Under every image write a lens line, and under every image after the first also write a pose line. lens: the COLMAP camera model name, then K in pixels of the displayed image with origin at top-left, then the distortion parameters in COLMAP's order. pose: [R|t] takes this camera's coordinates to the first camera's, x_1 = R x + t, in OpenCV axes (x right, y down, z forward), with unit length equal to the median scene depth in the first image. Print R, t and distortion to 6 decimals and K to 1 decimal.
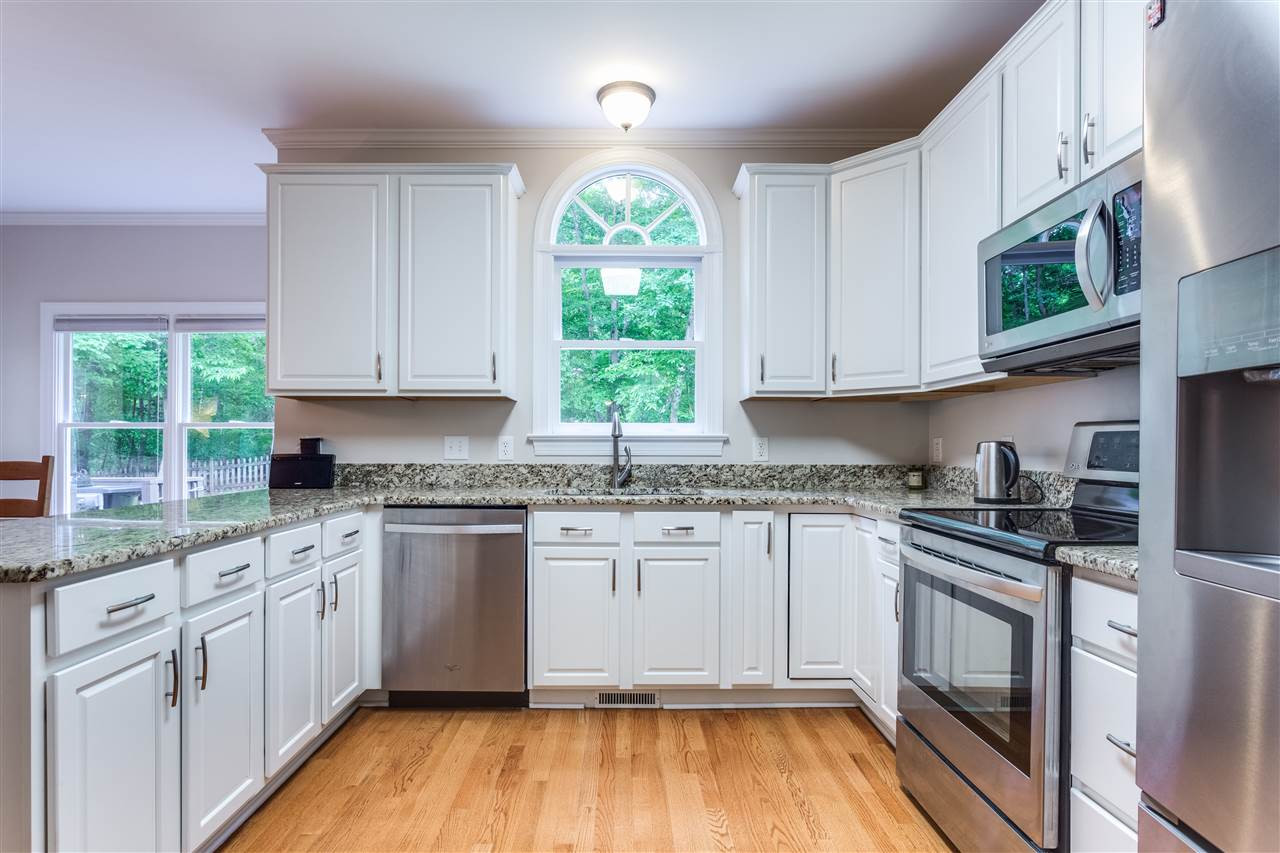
lens RADIAL K [[678.9, 0, 636.3], [0, 678.9, 445.4], [0, 0, 1]] dist [-0.003942, 0.000108]
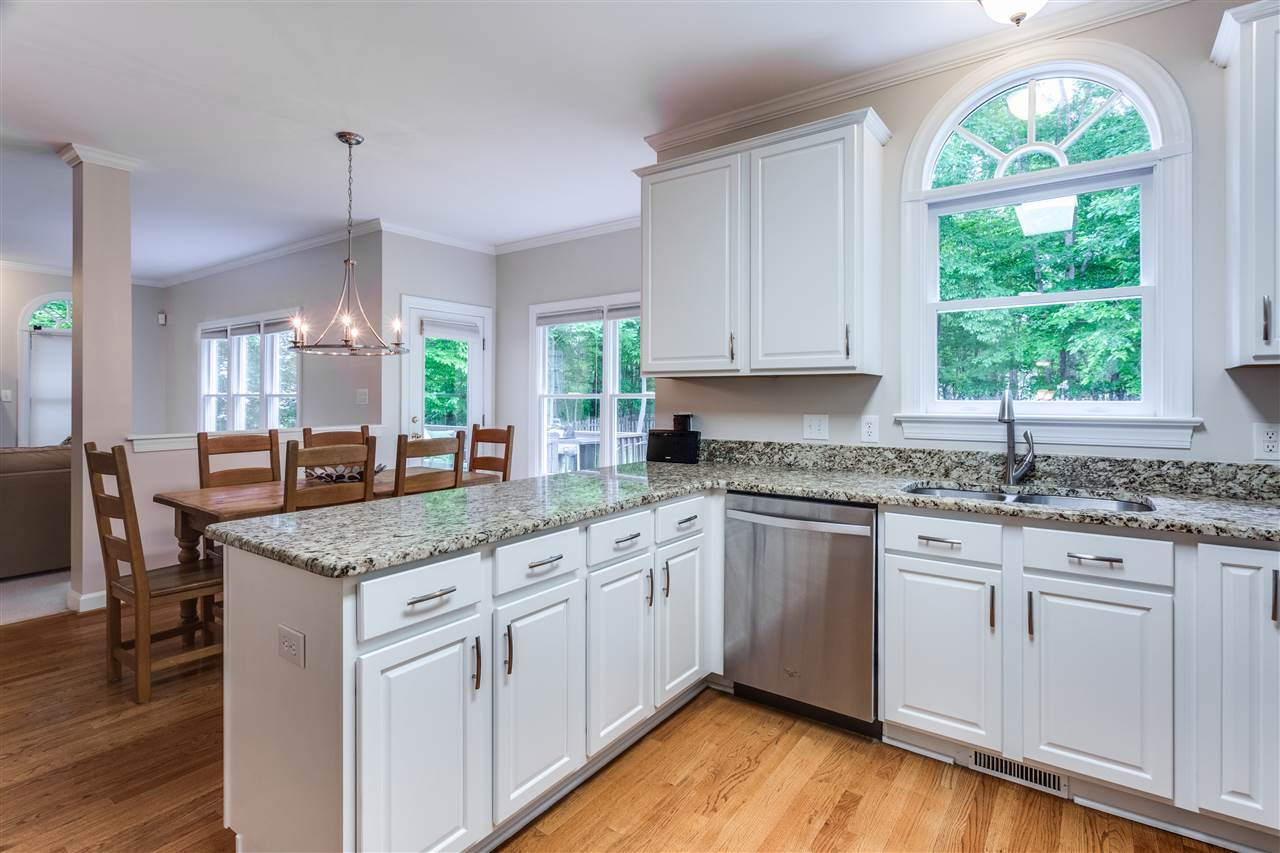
lens RADIAL K [[635.2, 0, 638.5], [0, 635.2, 393.3], [0, 0, 1]] dist [0.000025, 0.000814]
pose [[0.803200, -0.003602, -0.595699, 0.074013], [0.000465, 0.999985, -0.005419, -0.046257], [0.595709, 0.004076, 0.803190, 0.180363]]
